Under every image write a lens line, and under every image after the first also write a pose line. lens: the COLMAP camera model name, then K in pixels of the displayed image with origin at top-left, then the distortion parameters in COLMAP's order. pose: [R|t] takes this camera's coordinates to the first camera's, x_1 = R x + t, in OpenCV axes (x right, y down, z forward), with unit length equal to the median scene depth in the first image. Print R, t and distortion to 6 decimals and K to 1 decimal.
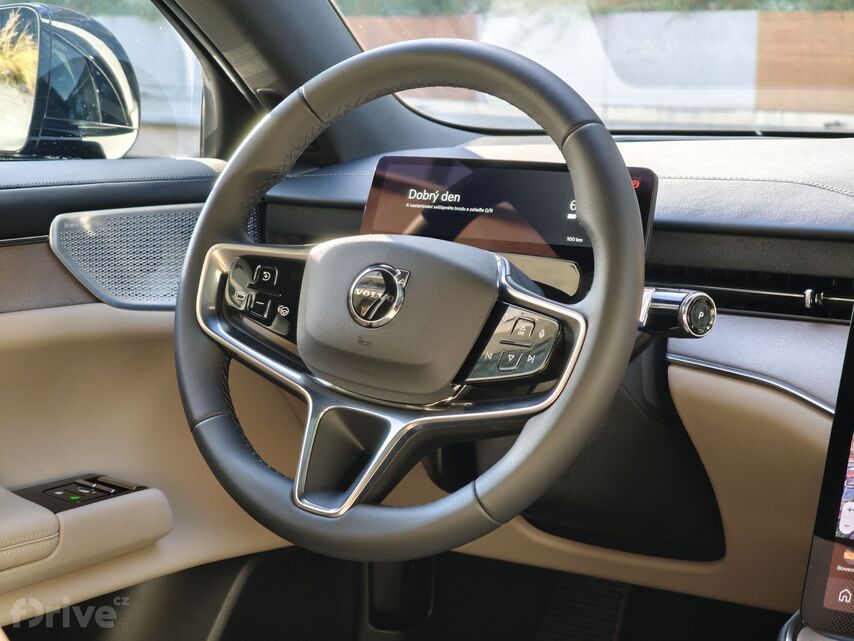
lens RADIAL K [[1711.0, 0, 427.0], [0, 1711.0, 320.5], [0, 0, 1]] dist [0.078599, 0.248444]
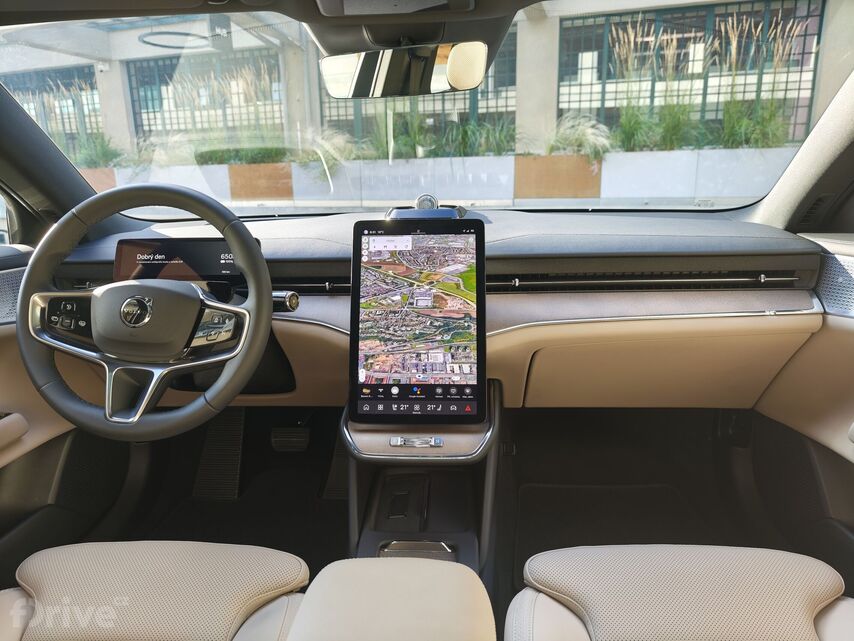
lens RADIAL K [[575.3, 0, 427.0], [0, 575.3, 320.5], [0, 0, 1]] dist [0.029329, -0.054697]
pose [[0.867457, -0.142283, 0.476732, -0.056486], [0.100330, 0.988575, 0.112487, -0.045092], [-0.487290, -0.049747, 0.871822, 0.226543]]
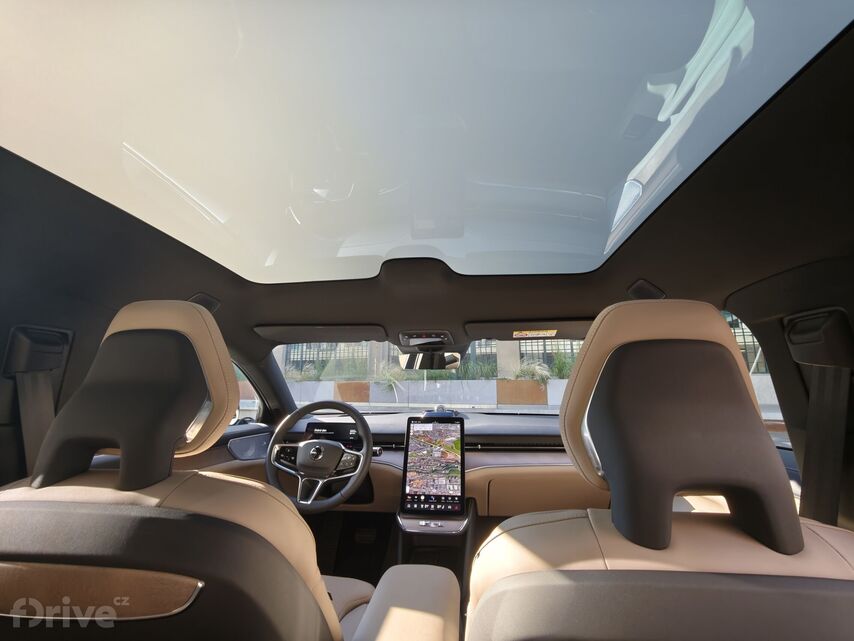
lens RADIAL K [[351.2, 0, 427.0], [0, 351.2, 320.5], [0, 0, 1]] dist [-0.013980, 0.000035]
pose [[0.895226, 0.078346, 0.438672, -0.208844], [0.075134, 0.943791, -0.321890, -0.025980], [-0.439233, 0.321123, 0.839020, -0.097180]]
